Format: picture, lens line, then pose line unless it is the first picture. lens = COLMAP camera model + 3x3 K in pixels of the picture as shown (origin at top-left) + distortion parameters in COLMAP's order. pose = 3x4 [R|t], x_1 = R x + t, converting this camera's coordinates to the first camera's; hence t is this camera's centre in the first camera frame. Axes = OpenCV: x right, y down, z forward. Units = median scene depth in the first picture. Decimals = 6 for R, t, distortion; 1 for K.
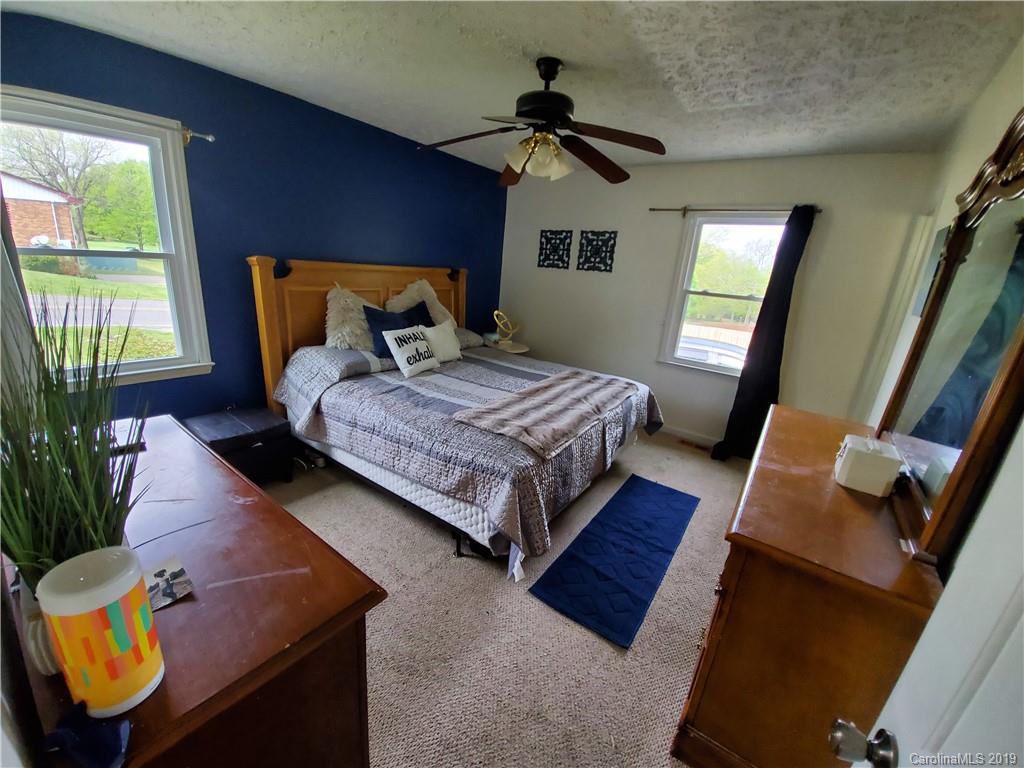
lens RADIAL K [[406.7, 0, 510.1], [0, 406.7, 383.1], [0, 0, 1]] dist [-0.010457, -0.004242]
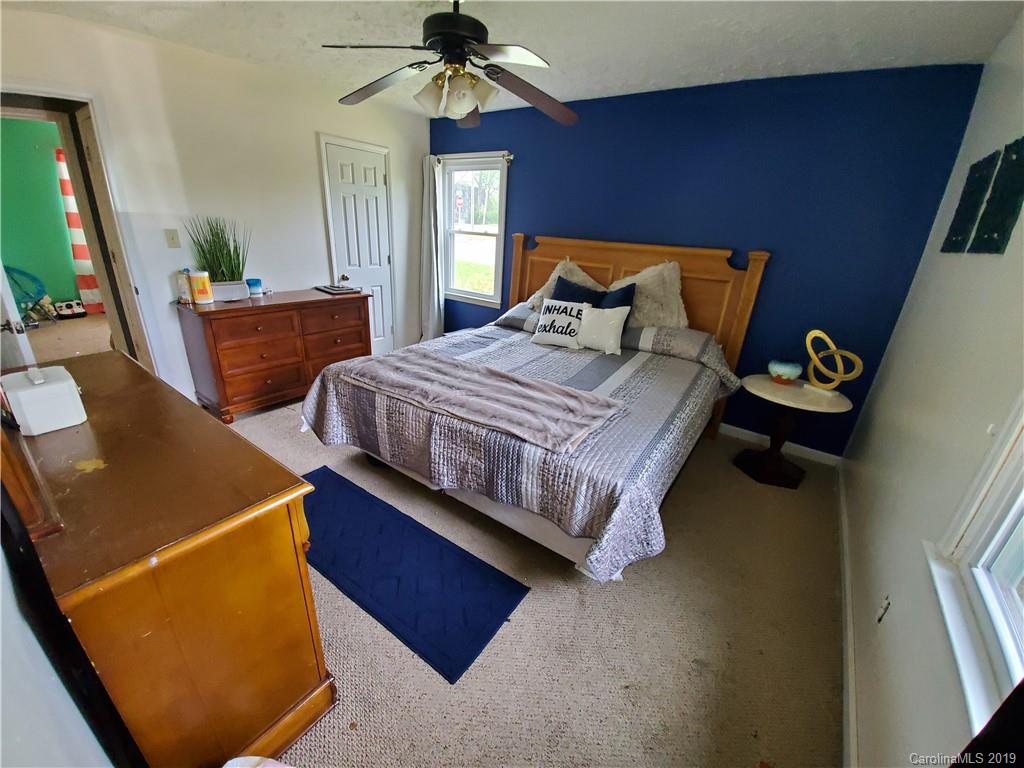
lens RADIAL K [[406.7, 0, 511.2], [0, 406.7, 387.1], [0, 0, 1]] dist [-0.010457, -0.004242]
pose [[0.009490, 0.290062, -0.956961, 0.774788], [-0.334519, 0.902786, 0.270324, -0.172465], [0.942341, 0.317556, 0.105599, 0.849038]]
